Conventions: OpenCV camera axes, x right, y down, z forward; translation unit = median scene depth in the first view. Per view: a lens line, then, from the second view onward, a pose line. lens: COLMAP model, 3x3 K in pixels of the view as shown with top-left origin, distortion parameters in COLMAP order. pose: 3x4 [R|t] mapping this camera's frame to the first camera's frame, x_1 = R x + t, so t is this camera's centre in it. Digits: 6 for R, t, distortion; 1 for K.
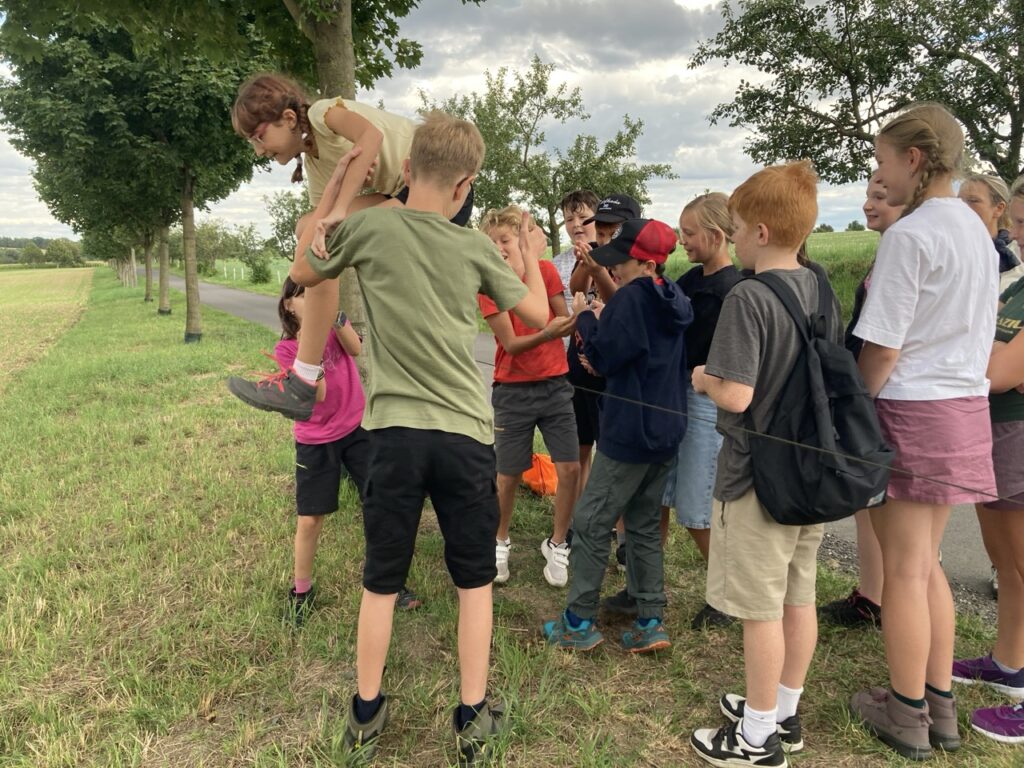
lens RADIAL K [[844.7, 0, 491.9], [0, 844.7, 381.2], [0, 0, 1]] dist [-0.004741, 0.036187]
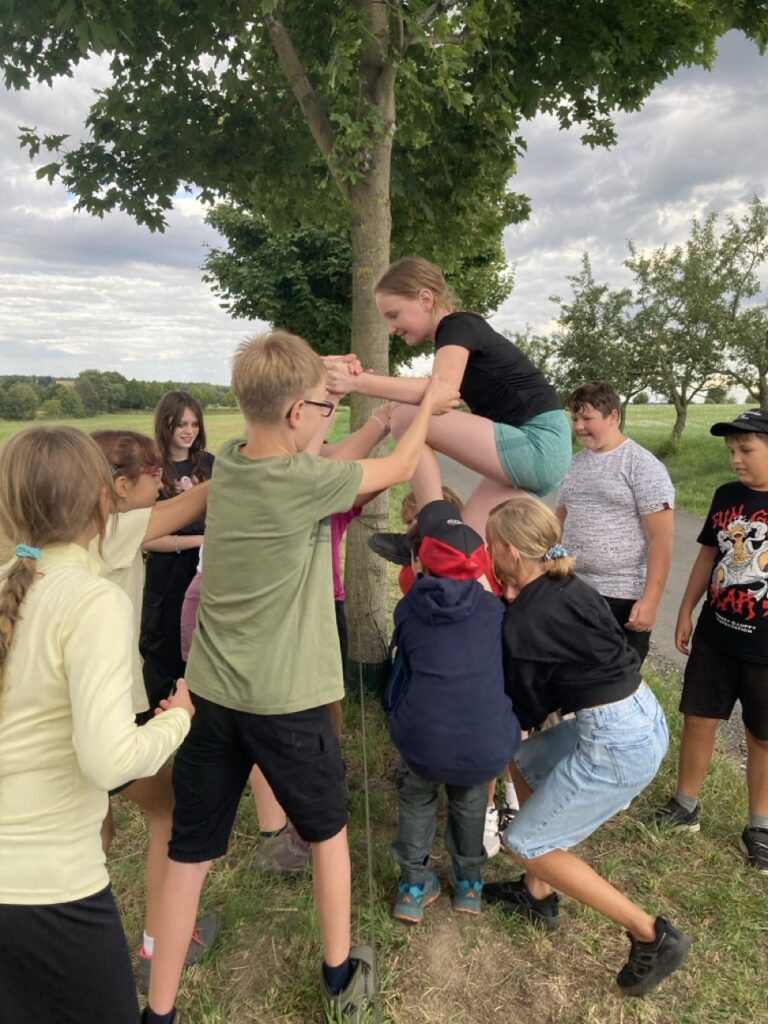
lens RADIAL K [[840.2, 0, 385.3], [0, 840.2, 504.8], [0, 0, 1]] dist [0.023170, -0.007570]
pose [[0.923817, 0.073921, -0.375629, 0.076993], [-0.085555, 0.996230, -0.014361, -0.024170], [0.373151, 0.045404, 0.926659, 0.065416]]
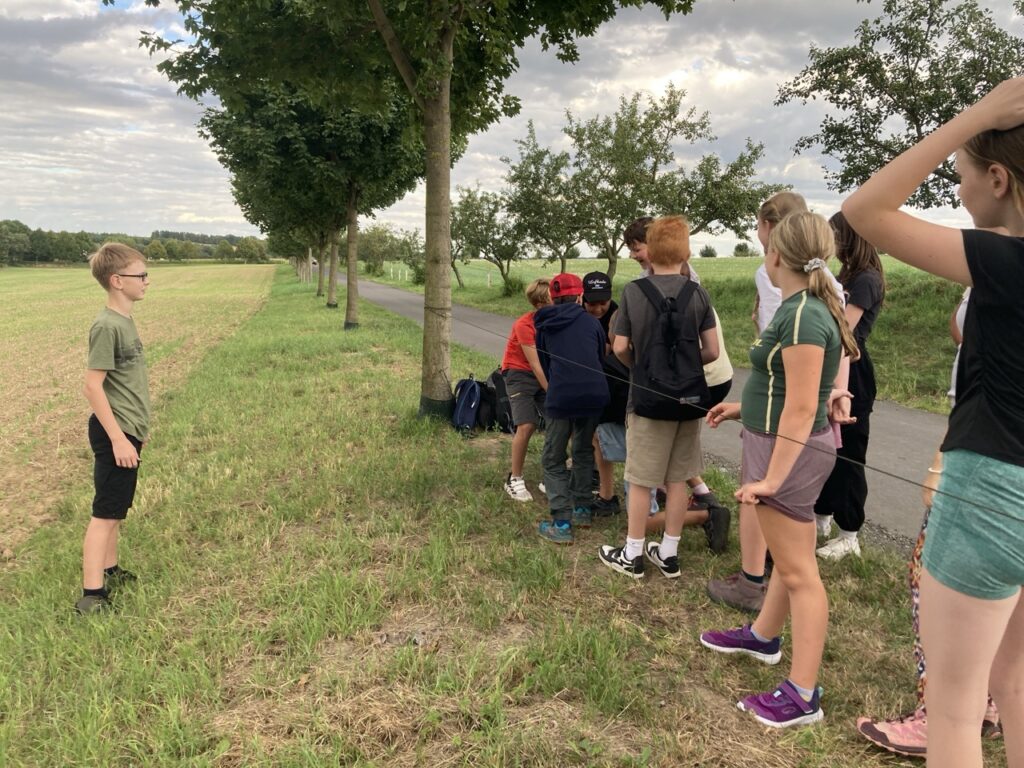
lens RADIAL K [[840.2, 0, 505.6], [0, 840.2, 382.7], [0, 0, 1]] dist [0.023170, -0.007570]
pose [[0.984426, 0.056024, -0.166635, 0.072749], [-0.057145, 0.998364, -0.001935, 0.021185], [0.166254, 0.011427, 0.986017, -0.147003]]
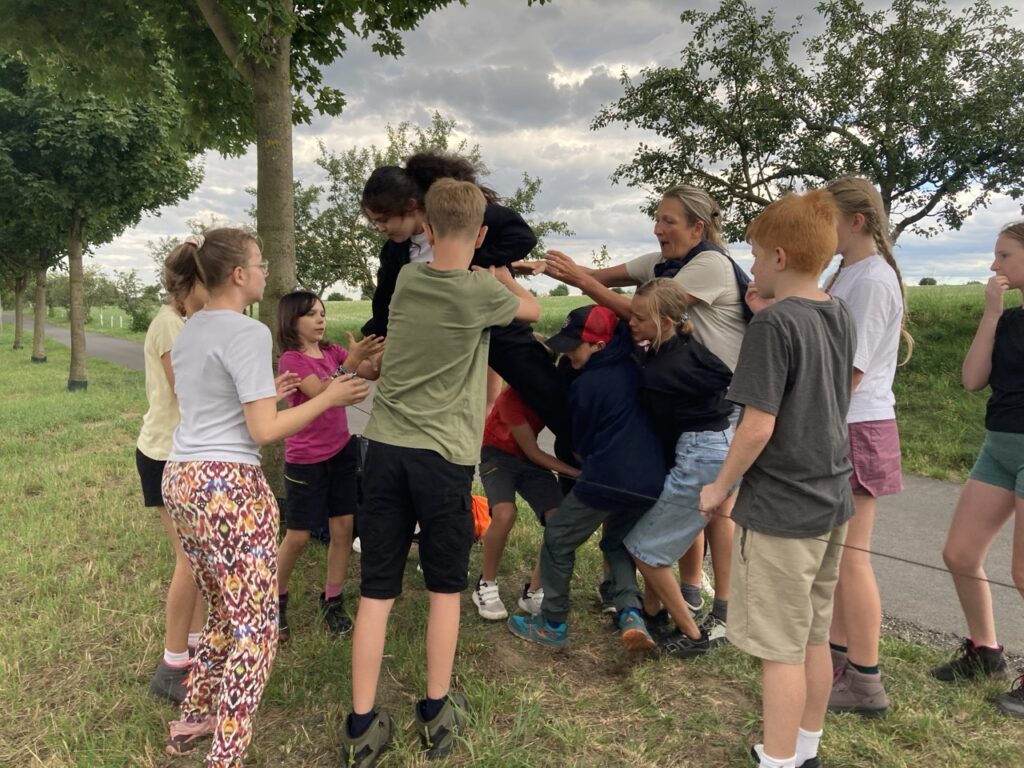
lens RADIAL K [[846.2, 0, 492.9], [0, 846.2, 378.4], [0, 0, 1]] dist [0.008859, 0.017879]
pose [[0.991273, 0.005759, 0.131698, -0.021076], [0.002926, 0.997838, -0.065657, 0.005083], [-0.131791, 0.065470, 0.989113, -0.002207]]
